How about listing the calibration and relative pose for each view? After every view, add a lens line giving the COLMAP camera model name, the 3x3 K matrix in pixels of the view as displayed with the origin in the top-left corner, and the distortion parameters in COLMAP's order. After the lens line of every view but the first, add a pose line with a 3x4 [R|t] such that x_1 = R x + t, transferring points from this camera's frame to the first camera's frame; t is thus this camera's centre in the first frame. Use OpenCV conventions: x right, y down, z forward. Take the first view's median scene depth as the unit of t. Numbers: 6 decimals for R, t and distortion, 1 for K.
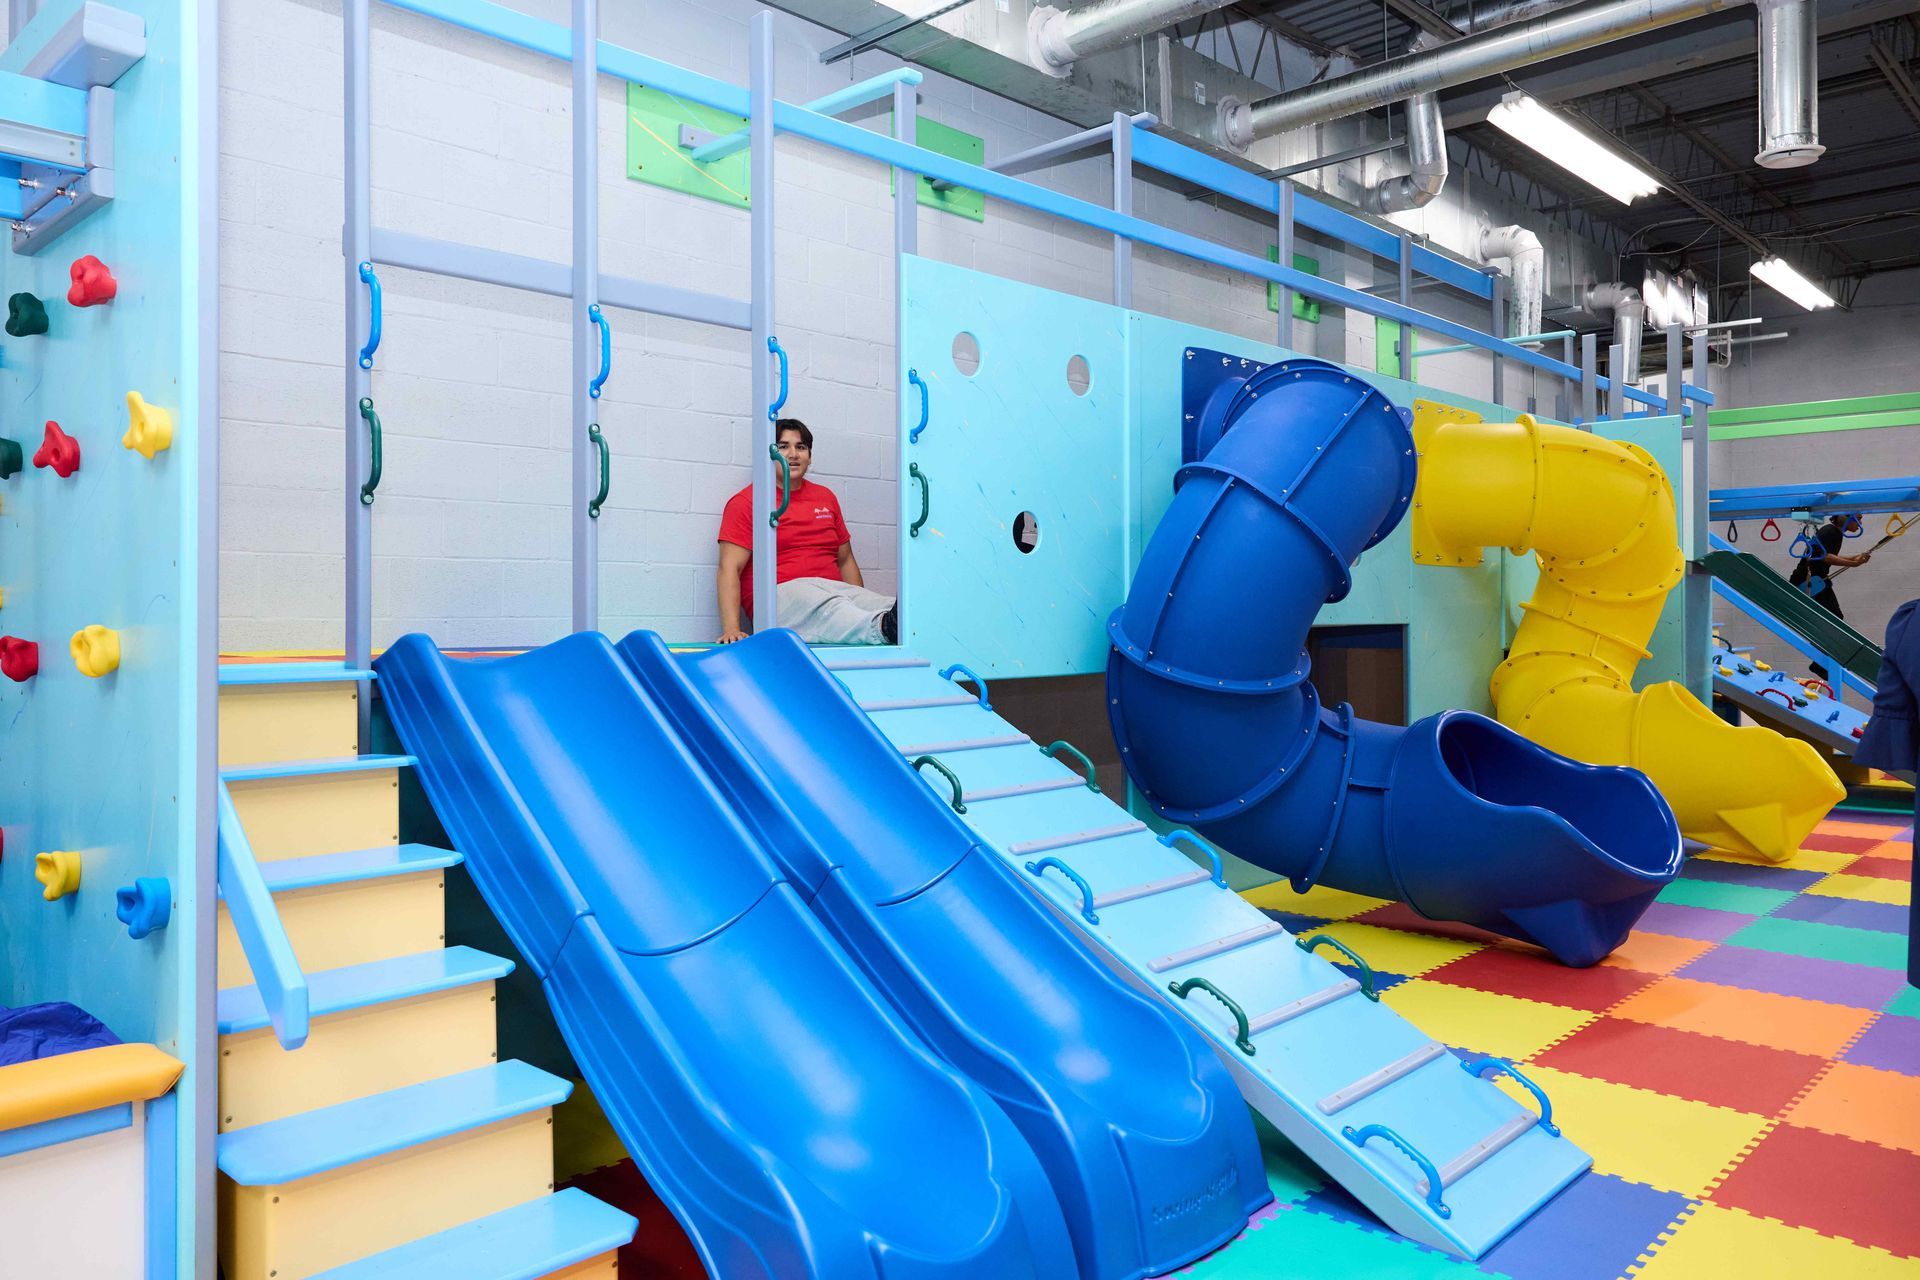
lens RADIAL K [[1328.7, 0, 955.6], [0, 1328.7, 637.1], [0, 0, 1]] dist [0.010383, -0.008142]
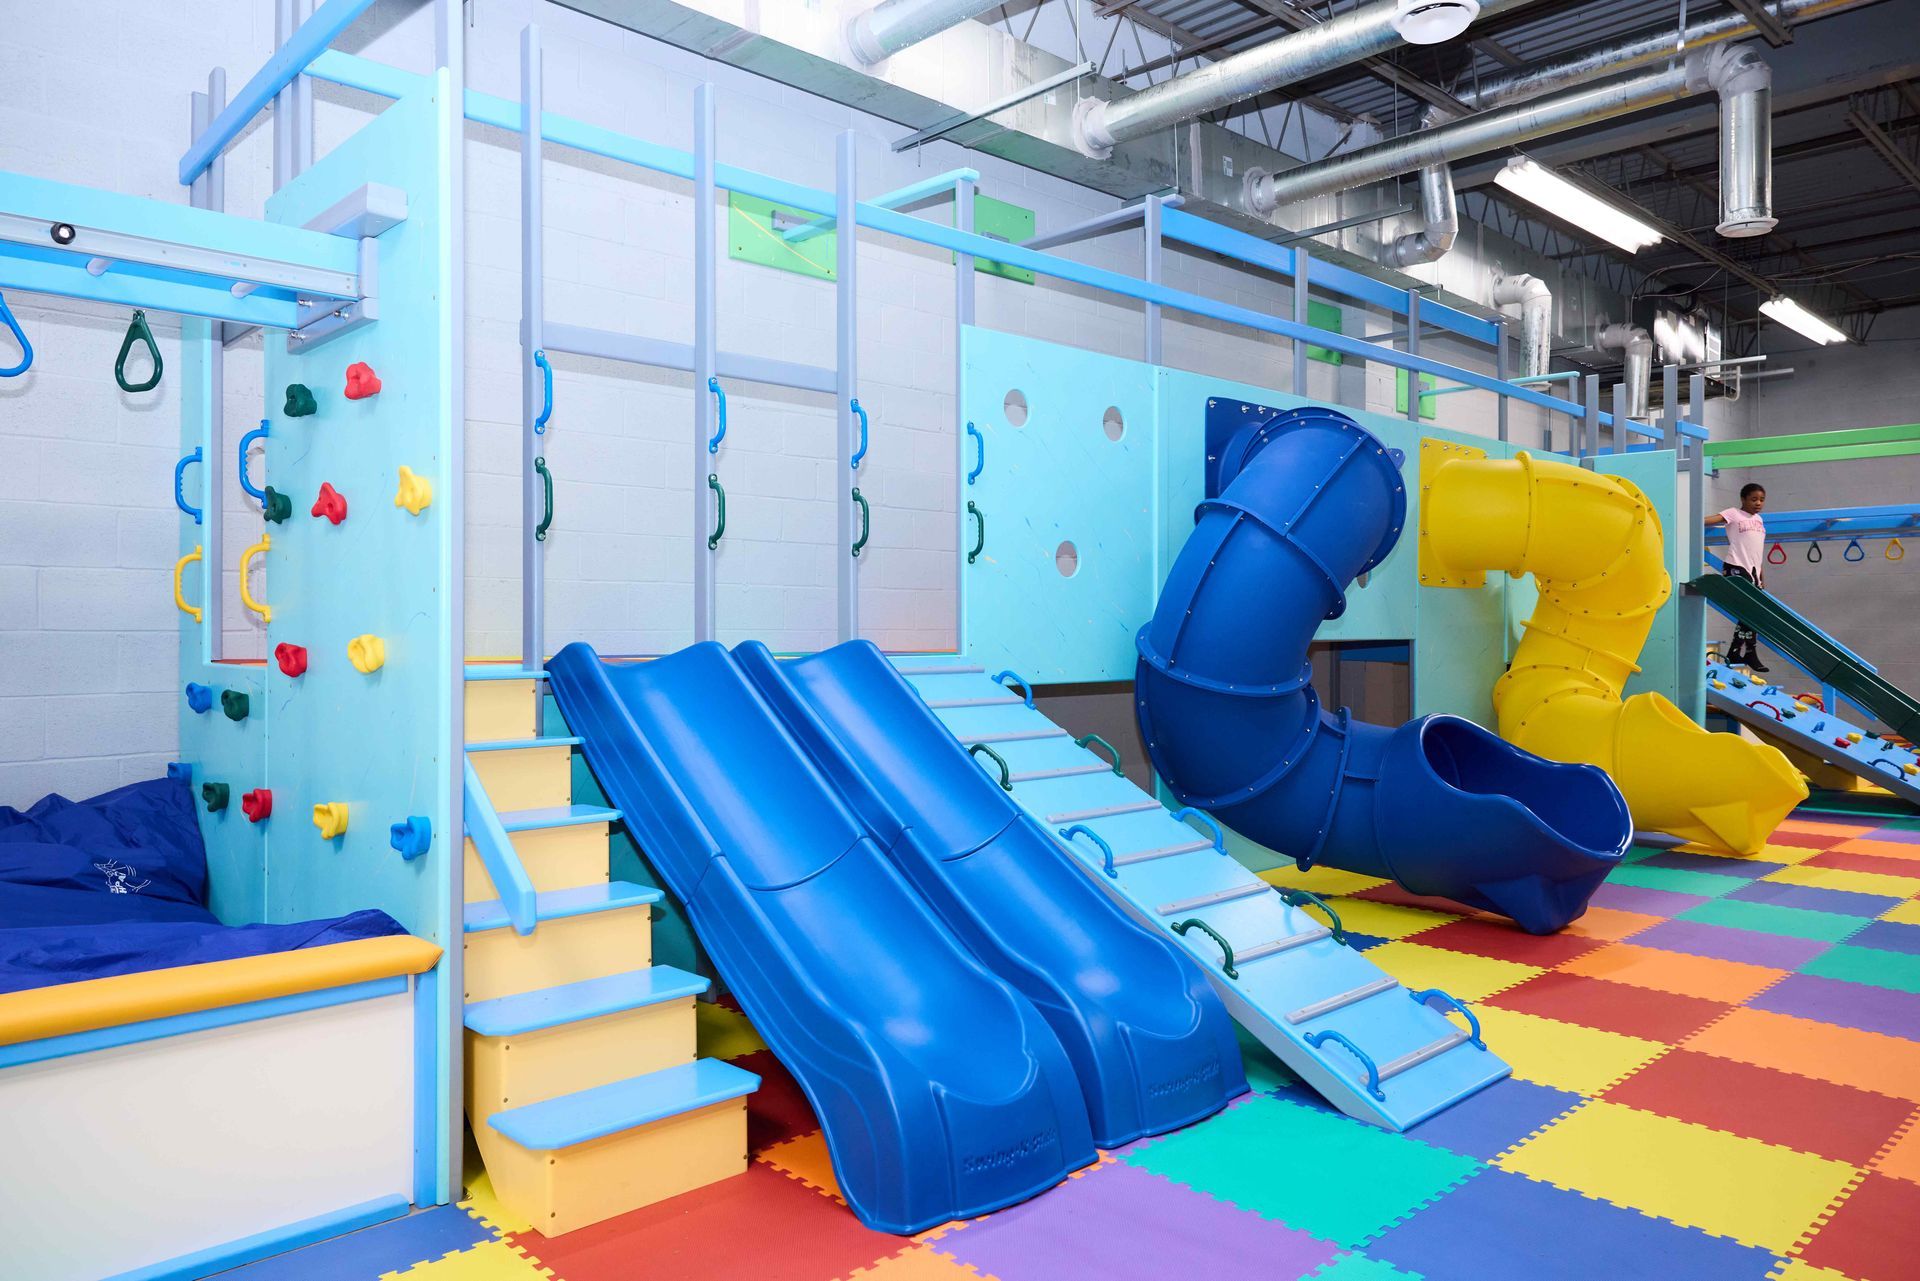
lens RADIAL K [[1328.7, 0, 990.9], [0, 1328.7, 618.3], [0, 0, 1]] dist [0.010383, -0.008142]
pose [[0.999825, 0.003814, -0.018332, 0.008447], [-0.004283, 0.999663, -0.025605, 0.003583], [0.018228, 0.025679, 0.999504, -0.180520]]
